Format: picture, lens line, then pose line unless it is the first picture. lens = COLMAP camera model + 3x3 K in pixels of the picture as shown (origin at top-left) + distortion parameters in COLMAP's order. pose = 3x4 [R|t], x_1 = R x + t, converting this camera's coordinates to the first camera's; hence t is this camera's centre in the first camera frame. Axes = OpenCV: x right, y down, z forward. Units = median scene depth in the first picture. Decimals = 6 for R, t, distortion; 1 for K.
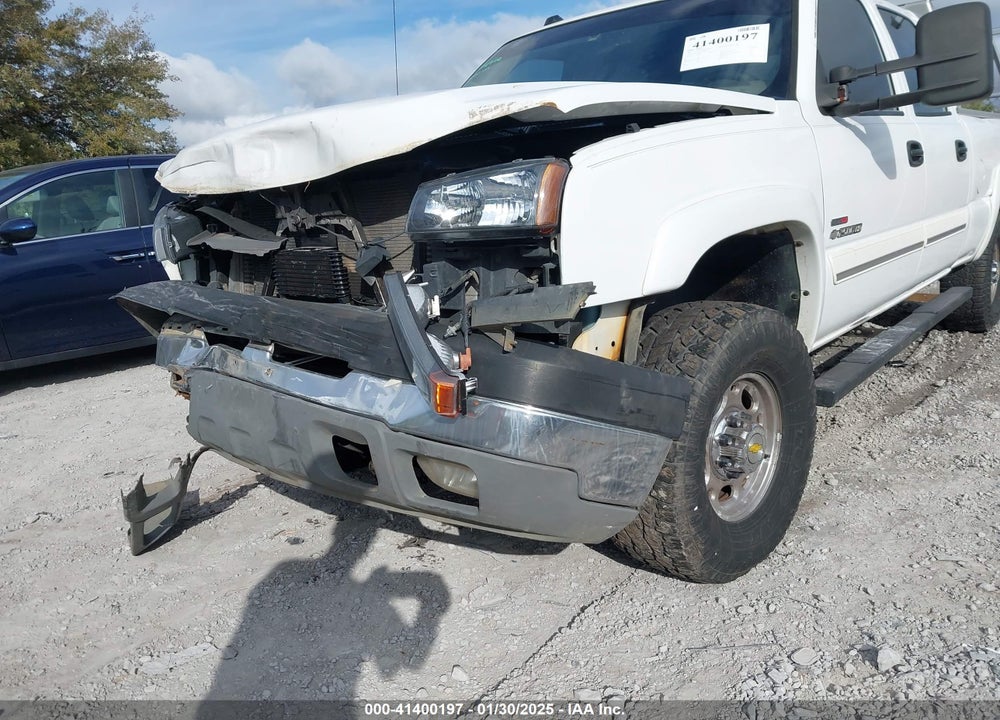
lens RADIAL K [[764.0, 0, 535.4], [0, 764.0, 357.8], [0, 0, 1]] dist [0.147458, -0.144124]
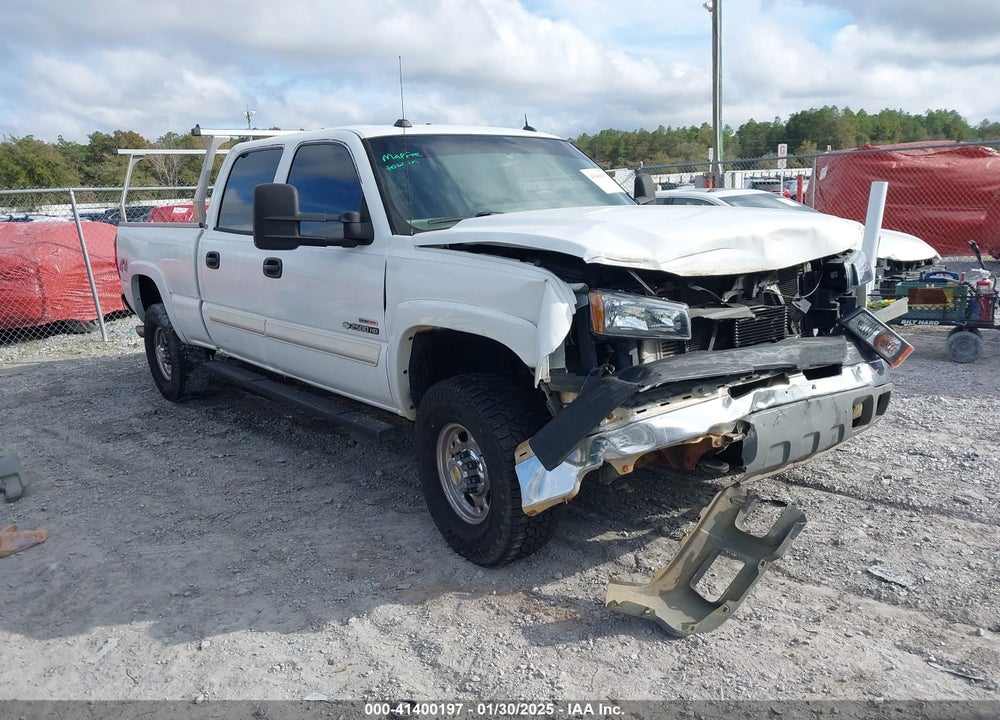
lens RADIAL K [[790.1, 0, 500.0], [0, 790.1, 360.0], [0, 0, 1]] dist [0.009923, -0.003667]
pose [[0.238795, -0.141735, 0.960671, -1.700618], [0.231843, 0.969003, 0.085335, -0.264798], [-0.942988, 0.202347, 0.264253, 1.007193]]
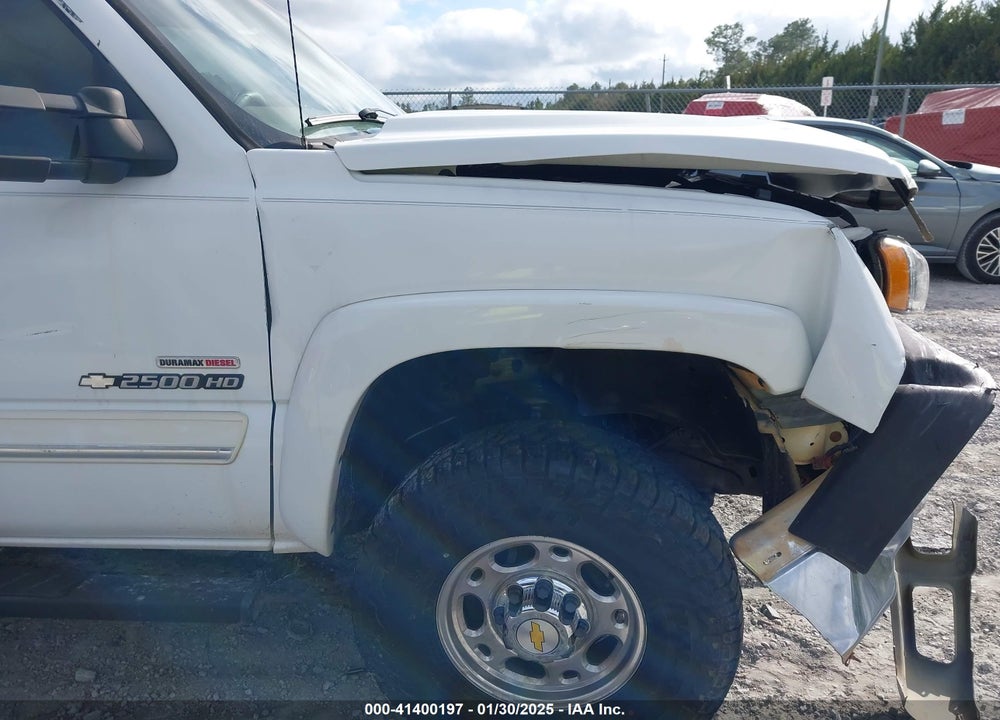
lens RADIAL K [[785.1, 0, 505.6], [0, 785.1, 397.2], [0, 0, 1]] dist [0.004509, 0.000124]
pose [[-0.553056, -0.195854, 0.809797, -0.915909], [0.222032, 0.902177, 0.369835, -0.421304], [-0.803014, 0.384340, -0.455468, 1.751764]]
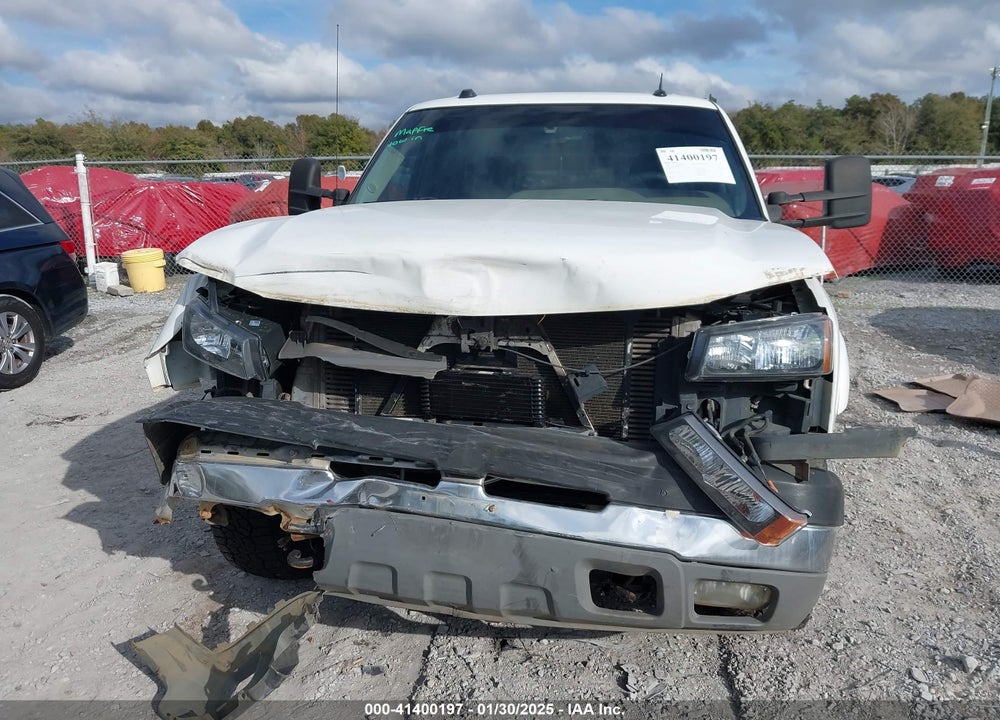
lens RADIAL K [[807.2, 0, 502.8], [0, 807.2, 351.5], [0, 0, 1]] dist [0.001912, -0.011360]
pose [[0.878745, -0.031940, 0.476222, -0.692803], [0.038540, 0.999249, -0.004096, -0.147514], [-0.475733, 0.021953, 0.879316, 0.106073]]
